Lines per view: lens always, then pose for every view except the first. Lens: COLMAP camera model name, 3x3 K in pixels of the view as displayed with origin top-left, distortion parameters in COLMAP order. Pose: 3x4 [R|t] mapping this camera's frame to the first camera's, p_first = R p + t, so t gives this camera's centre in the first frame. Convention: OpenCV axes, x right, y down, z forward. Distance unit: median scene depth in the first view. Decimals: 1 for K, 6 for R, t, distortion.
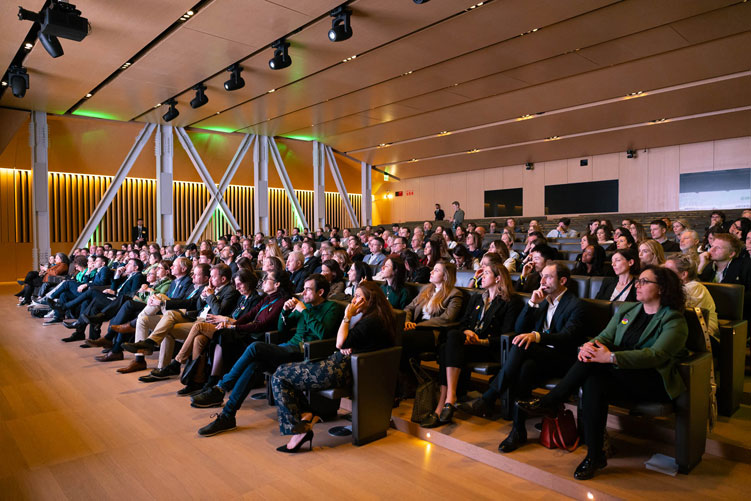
lens RADIAL K [[500.6, 0, 375.5], [0, 500.6, 250.5], [0, 0, 1]] dist [0.004619, 0.002278]
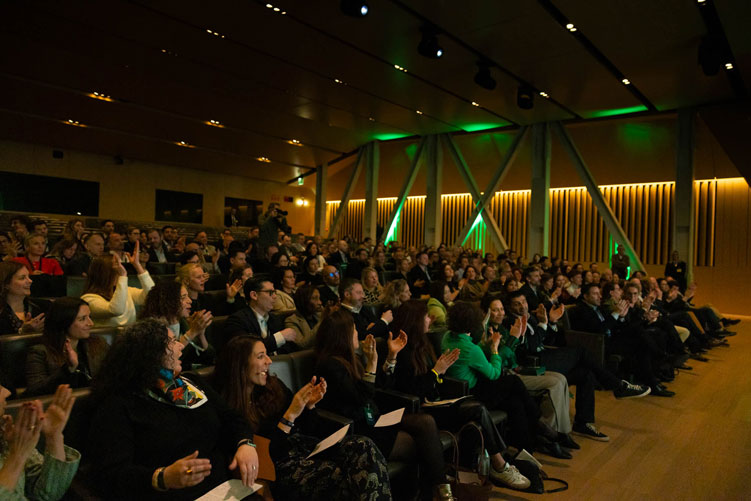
lens RADIAL K [[500.6, 0, 375.5], [0, 500.6, 250.5], [0, 0, 1]] dist [0.004619, 0.002278]
pose [[-0.111597, -0.004599, 0.993743, -0.583479], [-0.003260, 0.999986, 0.004262, -0.021680], [-0.993748, -0.002764, -0.111610, 0.669143]]
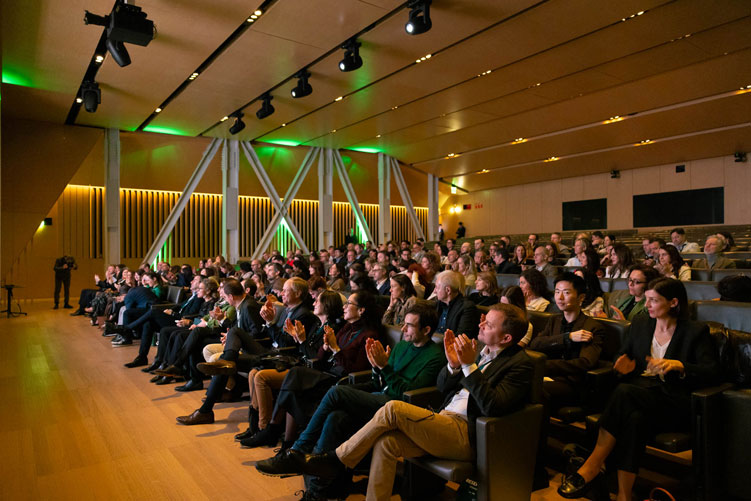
lens RADIAL K [[503.7, 0, 373.2], [0, 503.7, 251.6], [0, 0, 1]] dist [0.004478, 0.001310]
pose [[0.992488, -0.001549, -0.122335, -0.020908], [-0.001991, 0.999583, -0.028808, -0.000945], [0.122329, 0.028835, 0.992071, 0.053512]]
